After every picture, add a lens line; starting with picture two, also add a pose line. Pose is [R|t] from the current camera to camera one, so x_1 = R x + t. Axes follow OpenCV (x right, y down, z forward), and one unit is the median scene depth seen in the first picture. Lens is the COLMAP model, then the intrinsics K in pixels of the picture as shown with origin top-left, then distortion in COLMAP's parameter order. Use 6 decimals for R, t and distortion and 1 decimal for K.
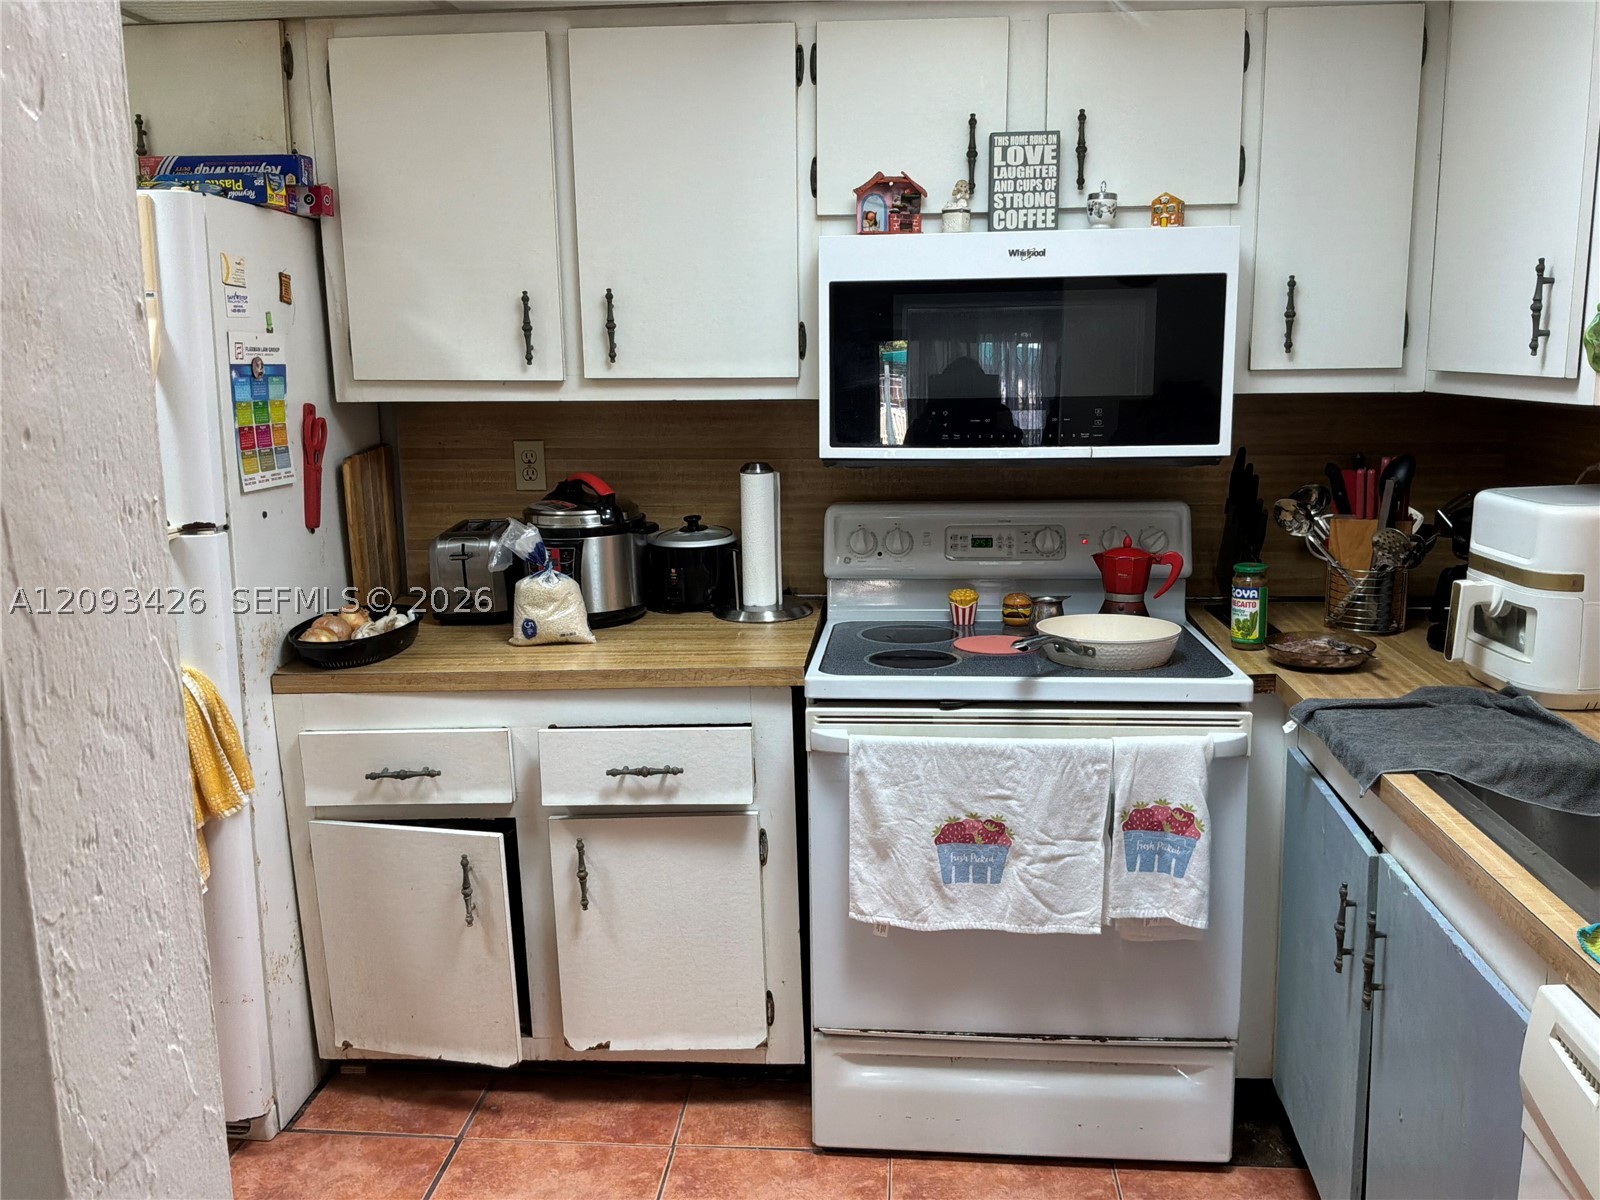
lens RADIAL K [[1321.7, 0, 797.5], [0, 1321.7, 602.3], [0, 0, 1]] dist [0.083373, -0.151969]
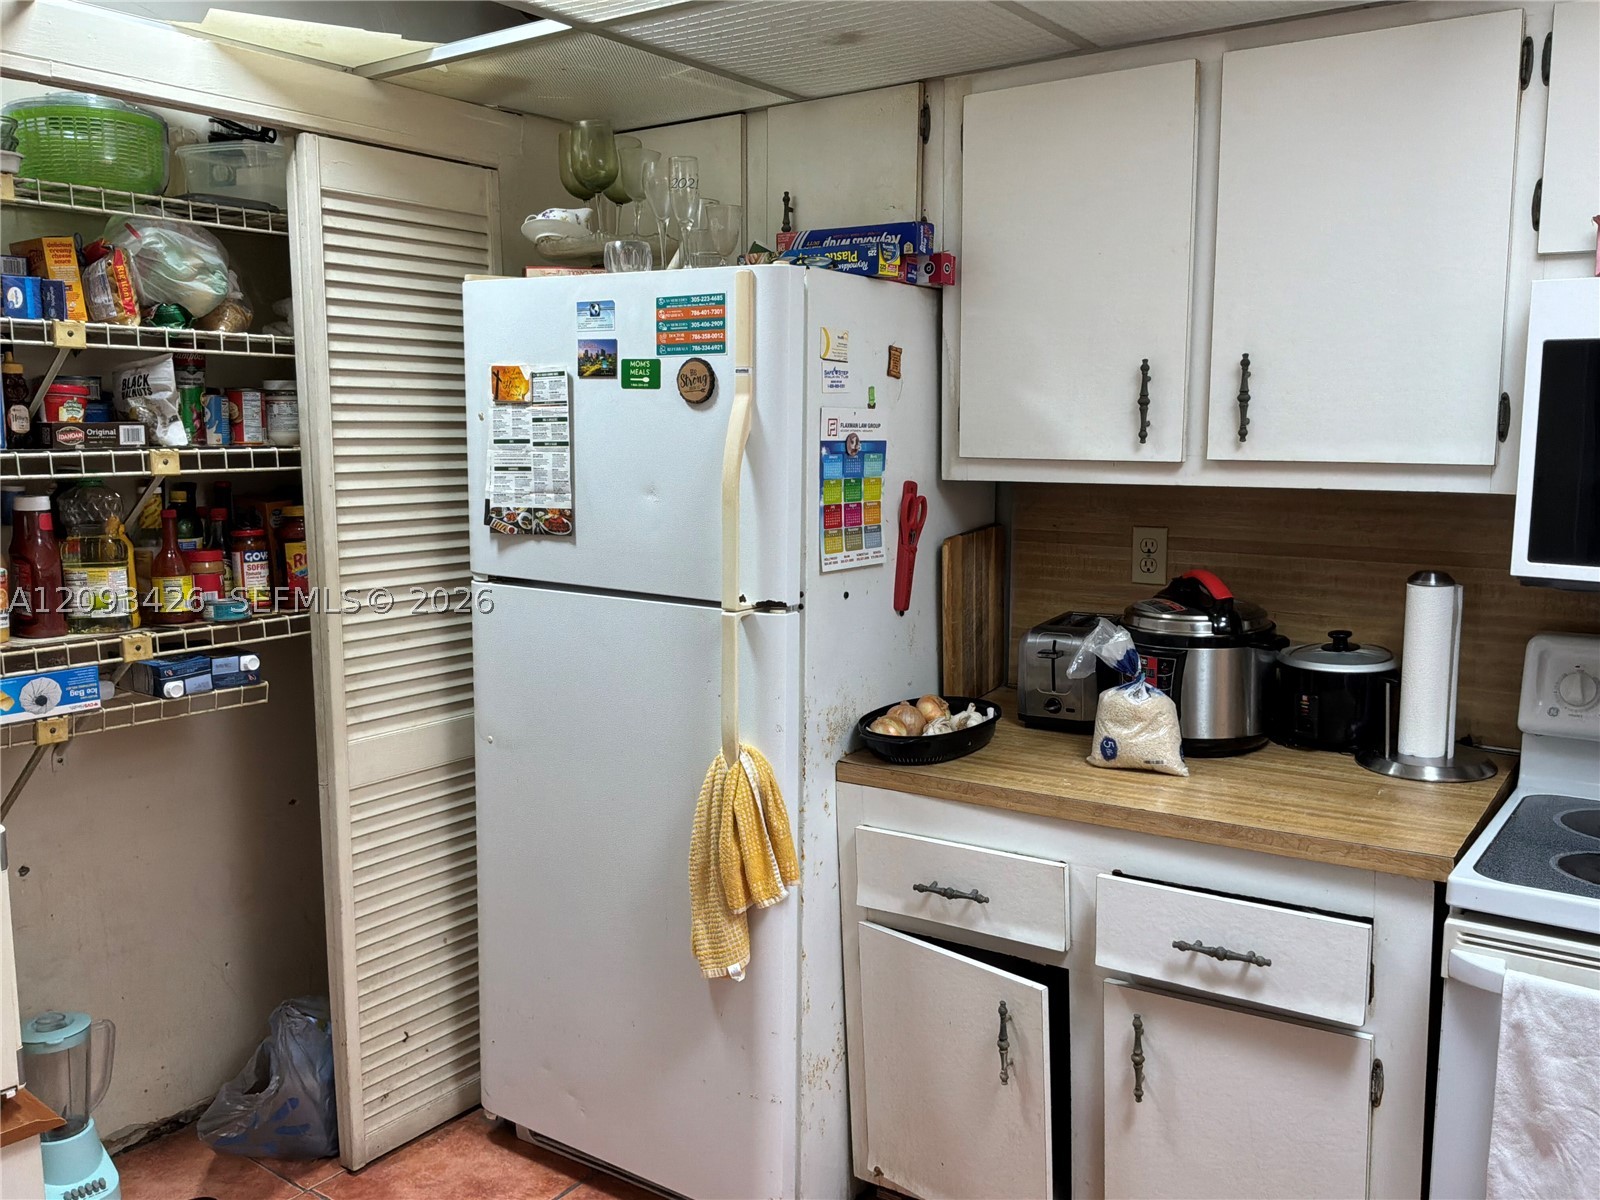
lens RADIAL K [[1321.7, 0, 800.7], [0, 1321.7, 597.3], [0, 0, 1]] dist [0.083373, -0.151969]
pose [[0.858893, 0.079166, -0.505999, 0.054980], [-0.104460, 0.994291, -0.021752, -0.039704], [0.501388, 0.071540, 0.862260, 0.161022]]
